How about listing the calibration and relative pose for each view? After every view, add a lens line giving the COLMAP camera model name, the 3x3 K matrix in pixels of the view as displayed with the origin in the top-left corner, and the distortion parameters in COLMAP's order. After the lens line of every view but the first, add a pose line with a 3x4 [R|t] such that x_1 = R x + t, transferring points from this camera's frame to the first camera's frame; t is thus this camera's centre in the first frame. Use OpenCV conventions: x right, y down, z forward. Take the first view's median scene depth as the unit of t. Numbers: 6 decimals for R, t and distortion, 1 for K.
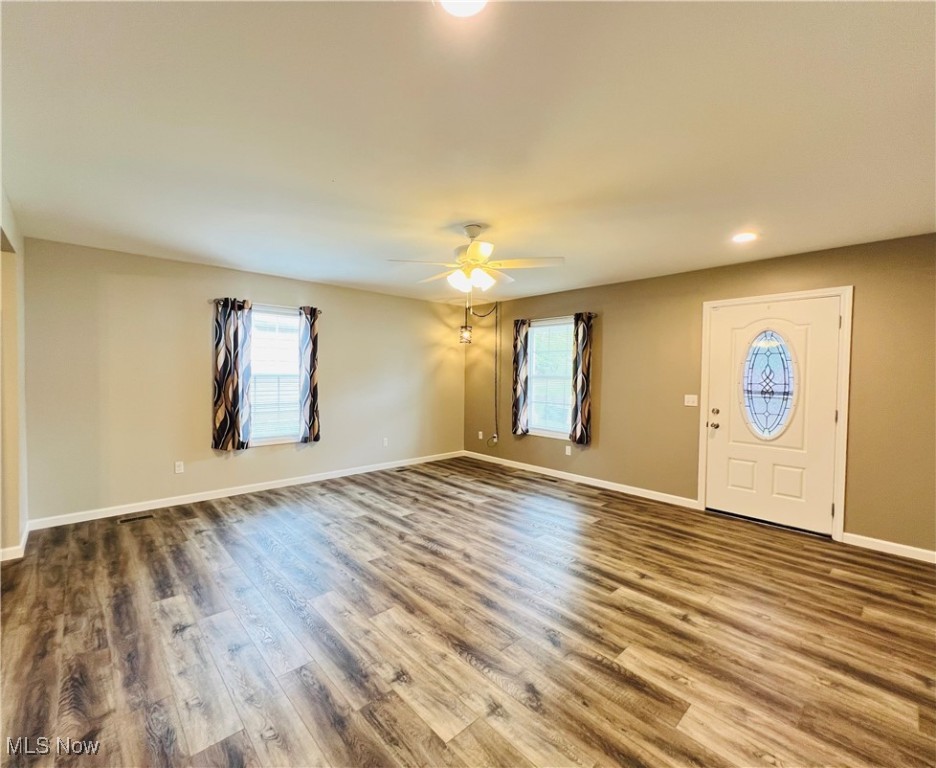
lens RADIAL K [[425.2, 0, 468.0], [0, 425.2, 384.0], [0, 0, 1]] dist [-0.000690, 0.000350]
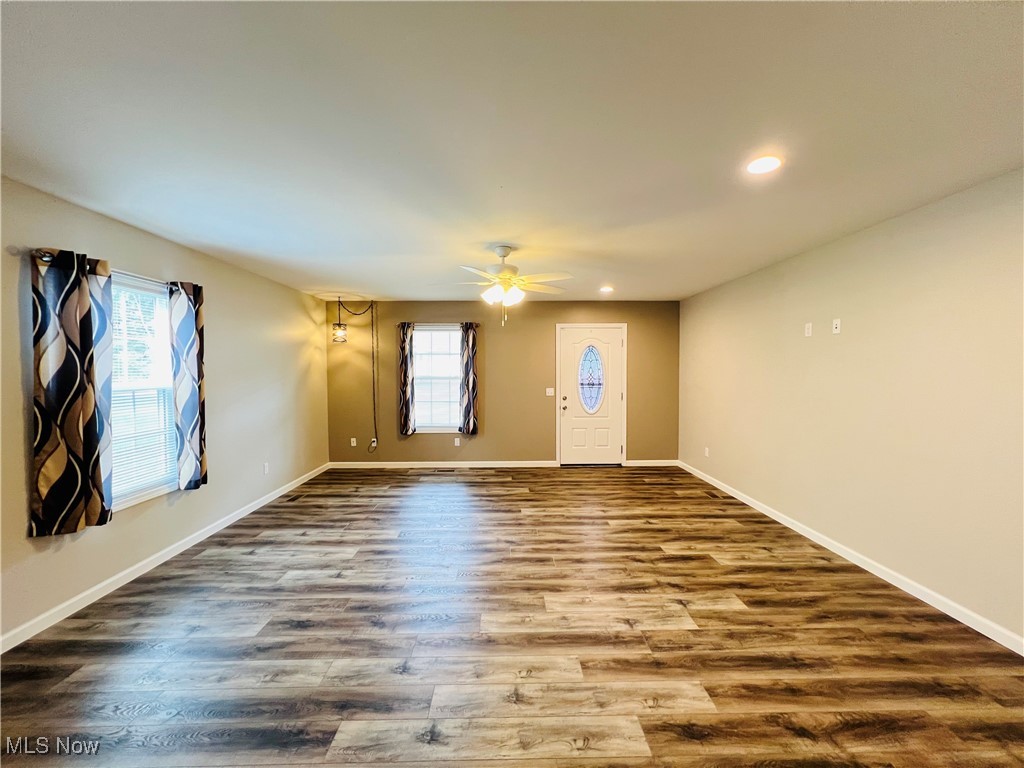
lens RADIAL K [[407.0, 0, 512.0], [0, 407.0, 384.0], [0, 0, 1]] dist [-0.001520, 0.000306]
pose [[0.630870, -0.041984, 0.774751, -0.601882], [0.028038, 0.999116, 0.031311, -0.033945], [-0.775381, 0.001969, 0.631490, 0.234135]]
